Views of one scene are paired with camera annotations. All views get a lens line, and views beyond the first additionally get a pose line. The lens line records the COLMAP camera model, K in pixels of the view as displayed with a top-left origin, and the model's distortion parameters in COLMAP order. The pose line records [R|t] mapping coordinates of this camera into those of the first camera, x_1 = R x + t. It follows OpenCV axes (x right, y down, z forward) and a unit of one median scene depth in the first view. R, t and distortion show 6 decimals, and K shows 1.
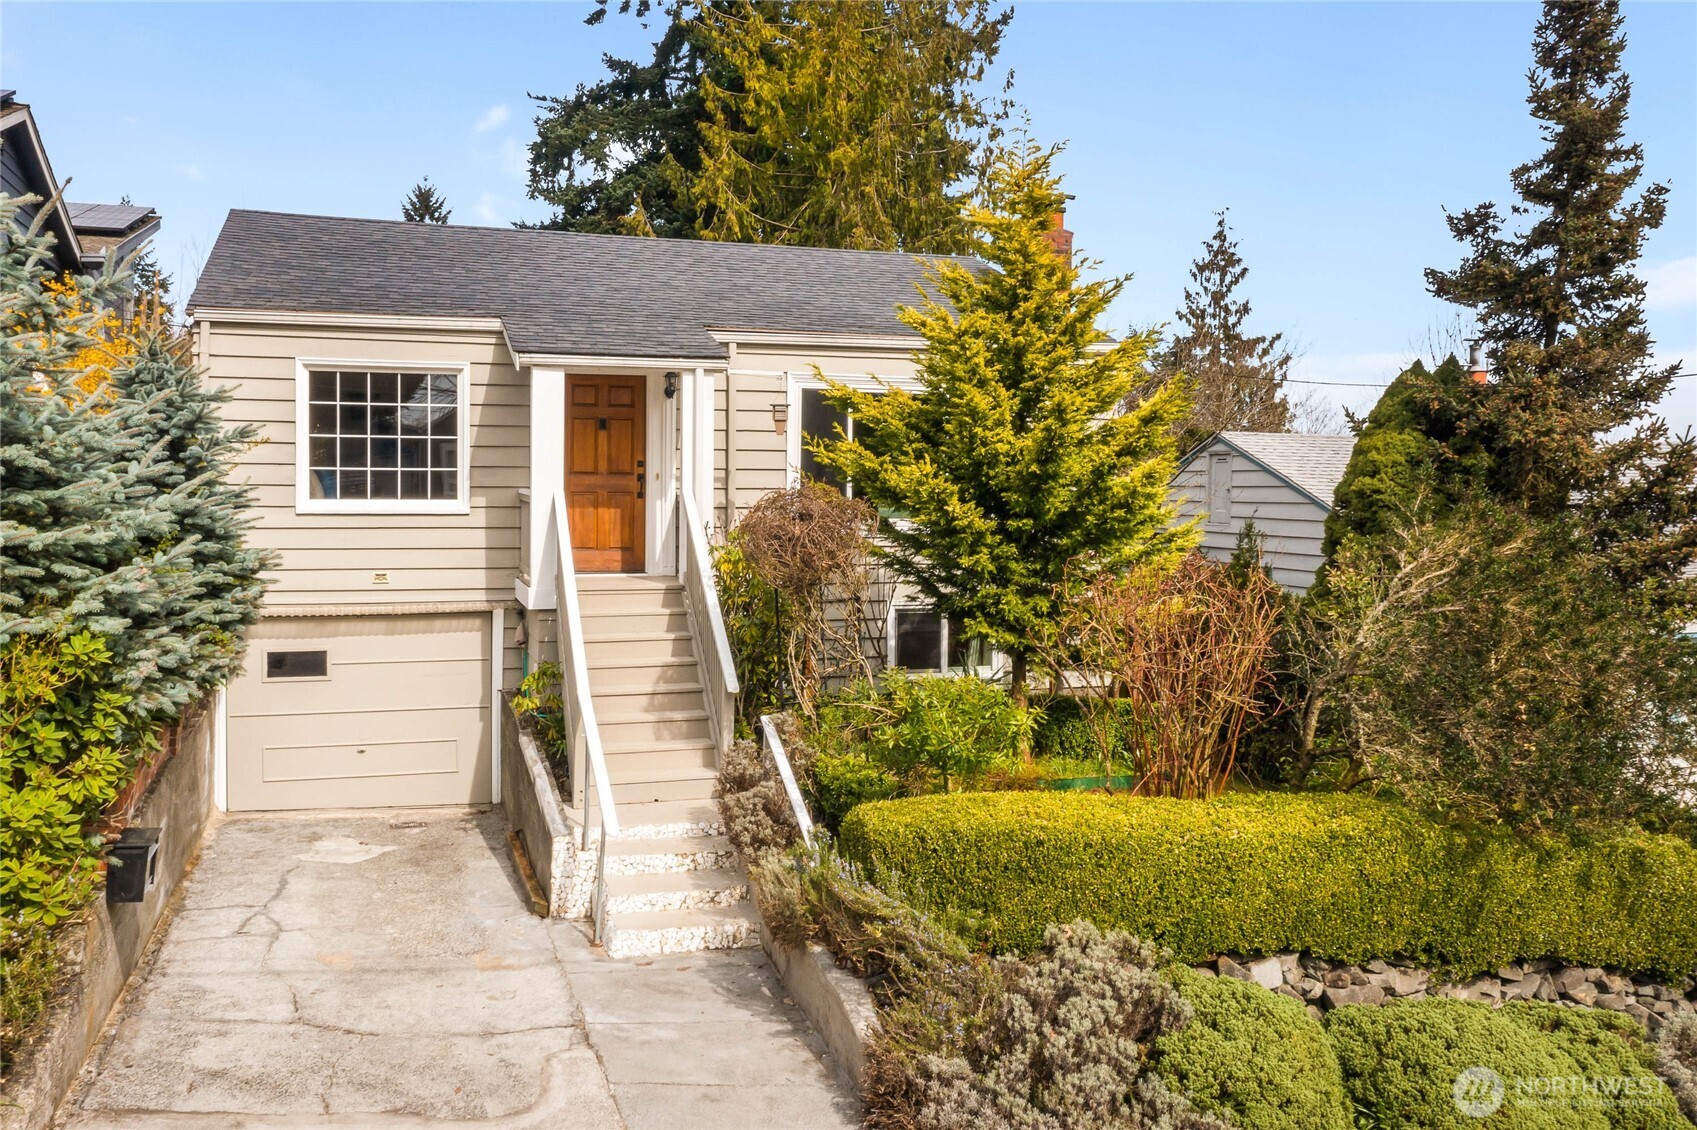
lens RADIAL K [[1391.9, 0, 848.5], [0, 1391.9, 565.0], [0, 0, 1]] dist [-0.004933, -0.003434]
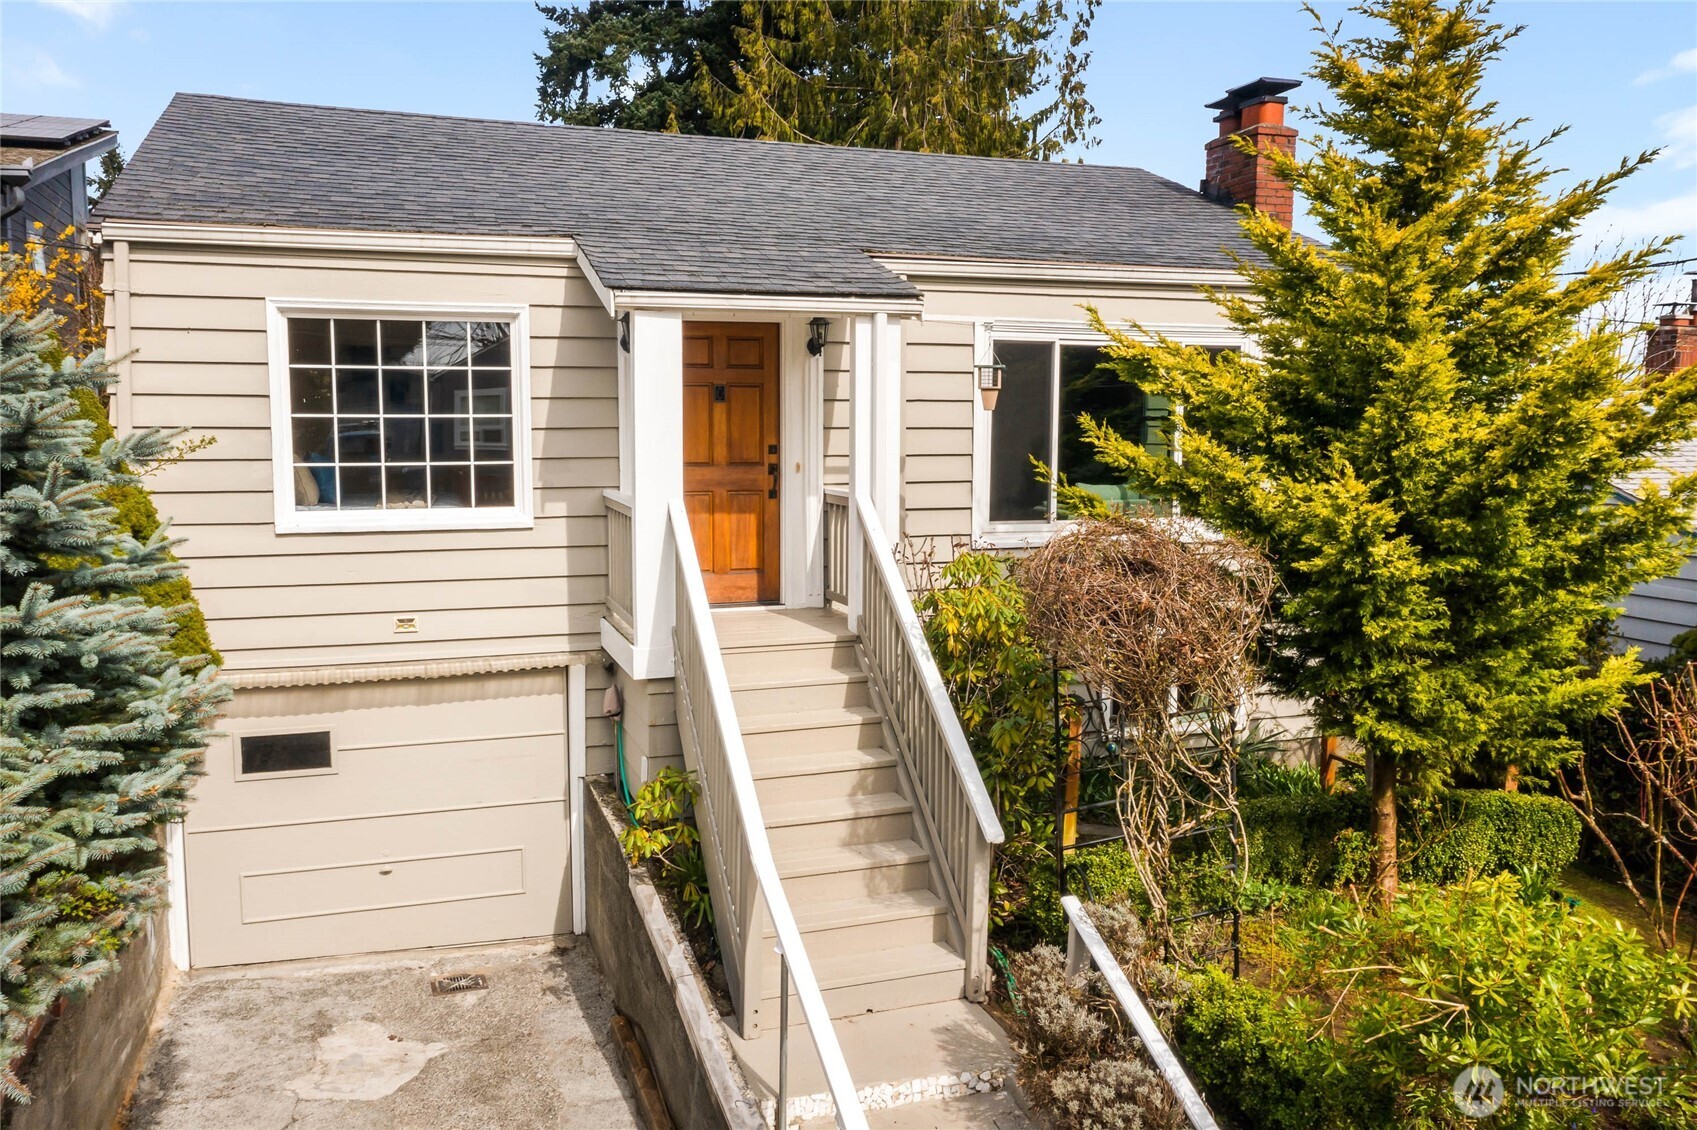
lens RADIAL K [[1245.1, 0, 848.5], [0, 1245.1, 565.0], [0, 0, 1]] dist [-0.002451, -0.005310]
pose [[0.999354, -0.010153, 0.034478, -0.140766], [0.007905, 0.997872, 0.064716, -0.057737], [-0.035062, -0.064401, 0.997308, 0.387366]]
